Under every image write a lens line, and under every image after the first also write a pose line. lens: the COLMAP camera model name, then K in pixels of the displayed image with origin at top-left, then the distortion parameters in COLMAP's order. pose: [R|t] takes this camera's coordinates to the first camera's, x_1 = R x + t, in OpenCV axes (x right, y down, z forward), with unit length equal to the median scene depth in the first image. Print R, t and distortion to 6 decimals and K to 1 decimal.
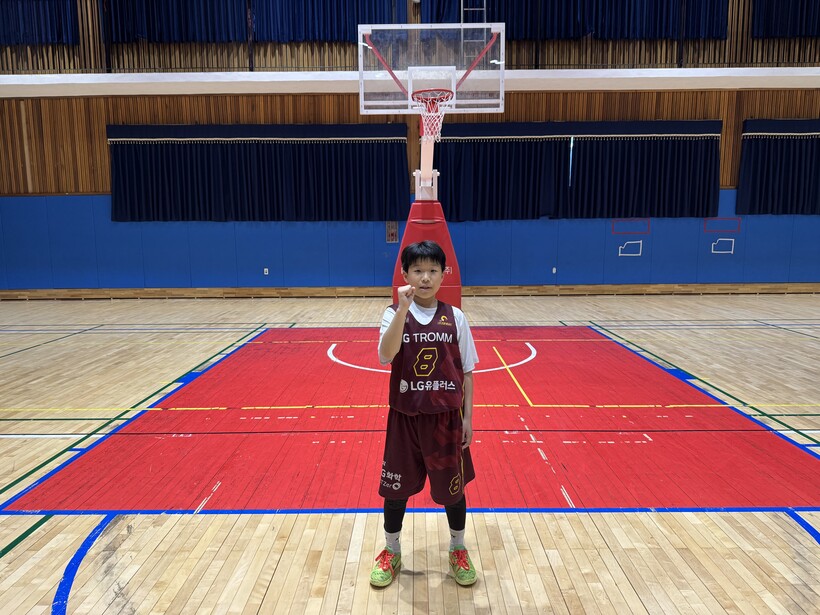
lens RADIAL K [[580.5, 0, 414.2], [0, 580.5, 307.3], [0, 0, 1]] dist [0.034319, -0.047201]
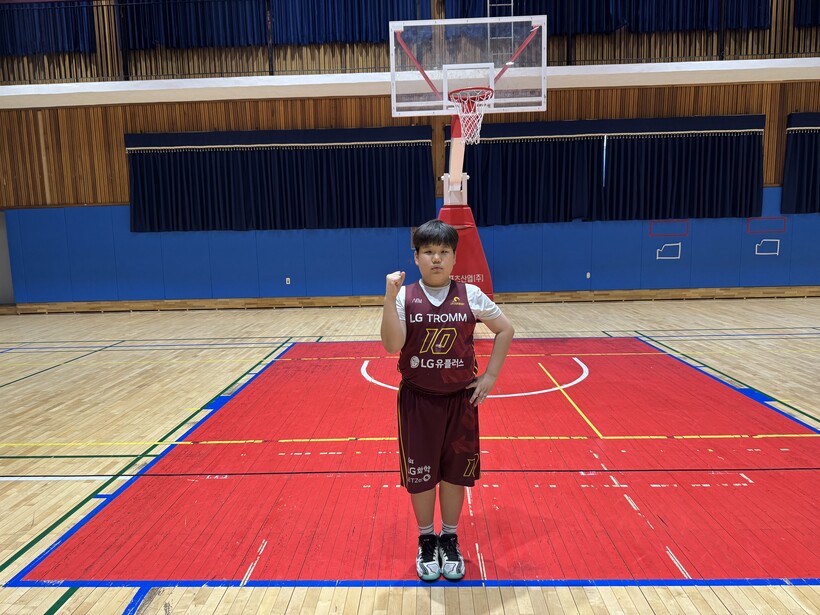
lens RADIAL K [[578.9, 0, 407.0], [0, 578.9, 304.7], [0, 0, 1]] dist [0.031763, -0.042965]
pose [[0.999435, -0.013176, -0.030925, -0.028666], [0.012967, 0.999892, -0.006950, -0.013844], [0.031013, 0.006545, 0.999498, 0.043330]]
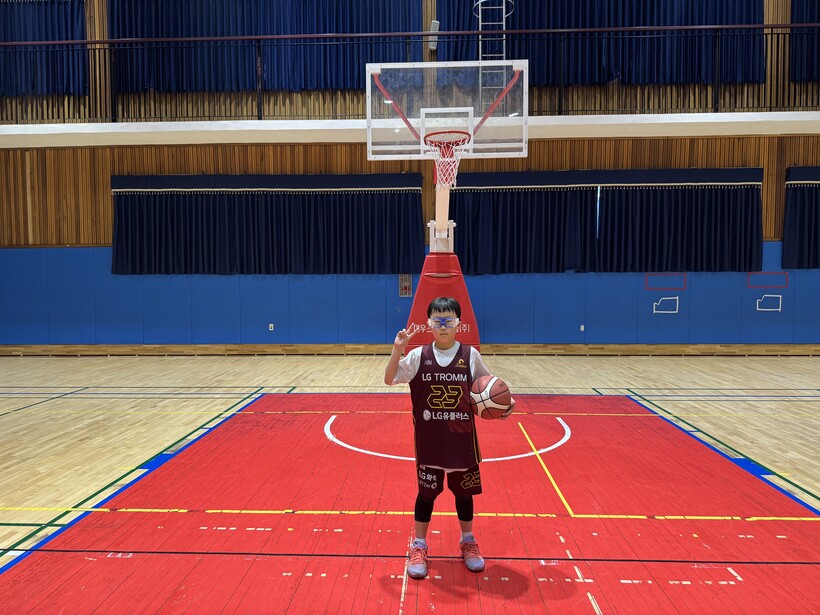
lens RADIAL K [[577.8, 0, 410.0], [0, 577.8, 307.5], [0, 0, 1]] dist [0.022210, -0.029721]
pose [[0.999204, 0.004891, -0.039595, 0.006369], [-0.008223, 0.996395, -0.084436, -0.018110], [0.039039, 0.084694, 0.995642, 0.085042]]
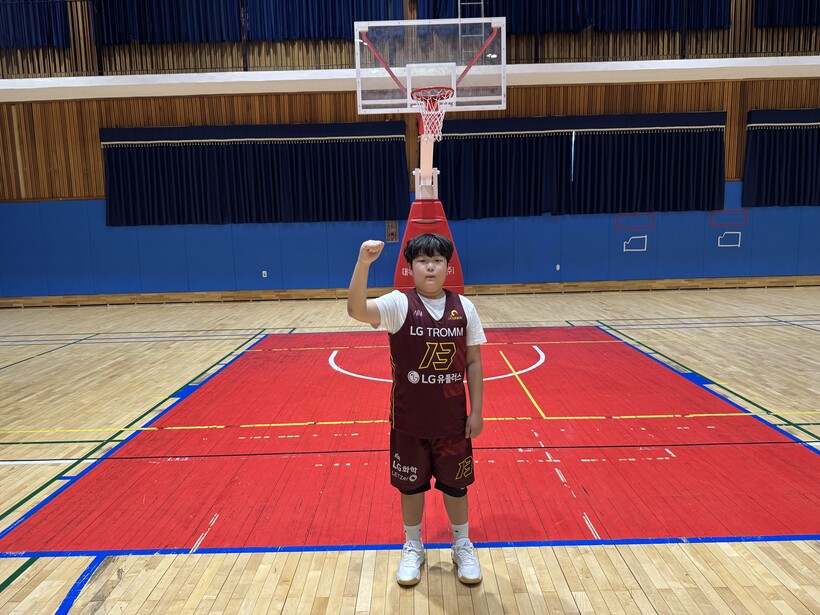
lens RADIAL K [[580.2, 0, 412.4], [0, 580.2, 300.1], [0, 0, 1]] dist [0.030690, -0.041444]
pose [[0.999821, -0.018827, -0.002081, -0.003906], [0.018821, 0.999820, -0.002540, -0.011230], [0.002128, 0.002501, 0.999995, 0.020573]]
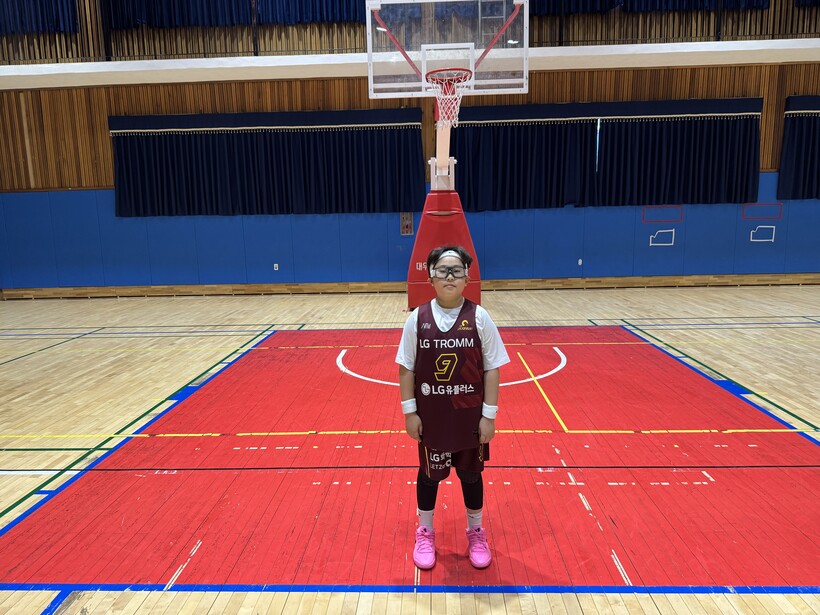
lens RADIAL K [[579.1, 0, 412.1], [0, 579.1, 306.7], [0, 0, 1]] dist [0.024807, -0.033095]
pose [[0.999387, -0.009406, -0.033724, 0.001098], [0.010195, 0.999676, 0.023304, -0.017452], [0.033494, -0.023634, 0.999159, 0.056982]]
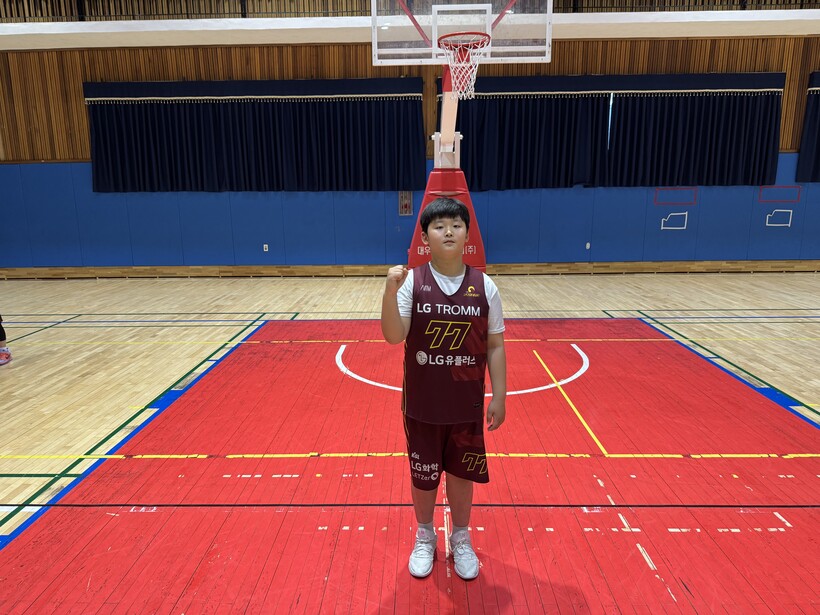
lens RADIAL K [[577.8, 0, 410.0], [0, 577.8, 307.5], [0, 0, 1]] dist [0.022210, -0.029721]
pose [[0.999875, -0.000103, -0.015789, -0.018516], [0.001197, 0.997598, 0.069265, -0.033465], [0.015744, -0.069275, 0.997473, 0.111947]]
